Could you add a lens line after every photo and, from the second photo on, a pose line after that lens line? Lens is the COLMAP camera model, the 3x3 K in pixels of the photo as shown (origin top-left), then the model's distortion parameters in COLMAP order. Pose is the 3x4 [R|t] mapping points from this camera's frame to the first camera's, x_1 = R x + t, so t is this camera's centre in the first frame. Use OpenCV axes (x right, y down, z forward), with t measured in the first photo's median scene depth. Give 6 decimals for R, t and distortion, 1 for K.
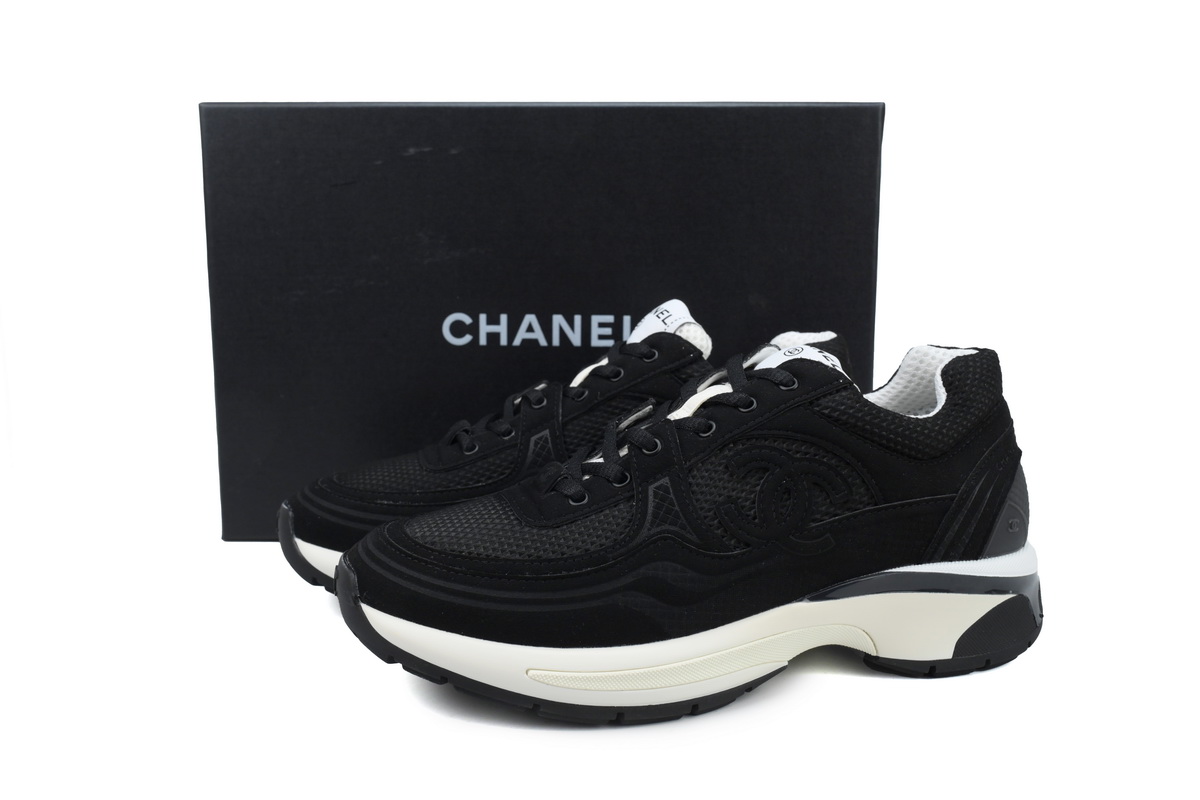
lens RADIAL K [[1172.7, 0, 600.0], [0, 1172.7, 404.0], [0, 0, 1]] dist [-0.011045, 0.000000]
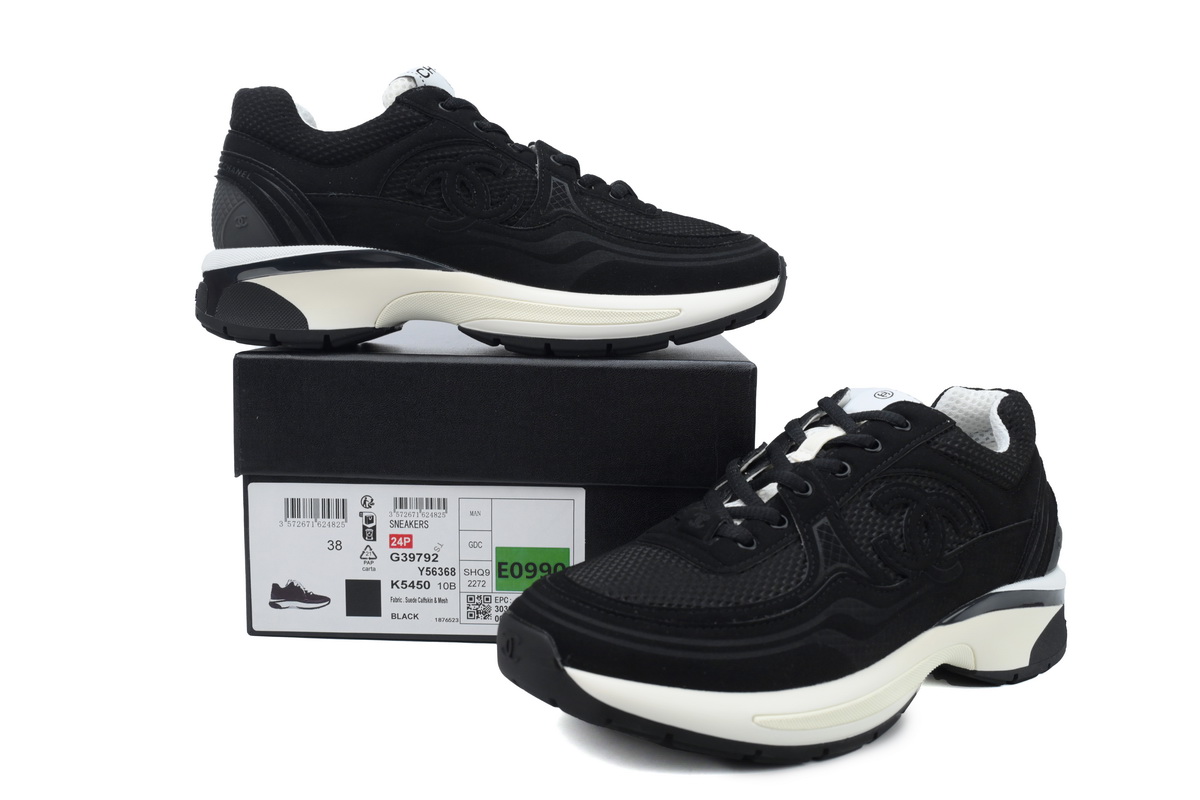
lens RADIAL K [[1172.7, 0, 600.9], [0, 1172.7, 397.0], [0, 0, 1]] dist [-0.011045, 0.000000]
pose [[0.931330, -0.014314, 0.363894, -0.510630], [0.027771, 0.999109, -0.031775, -0.016864], [-0.363115, 0.039699, 0.930898, 0.097553]]
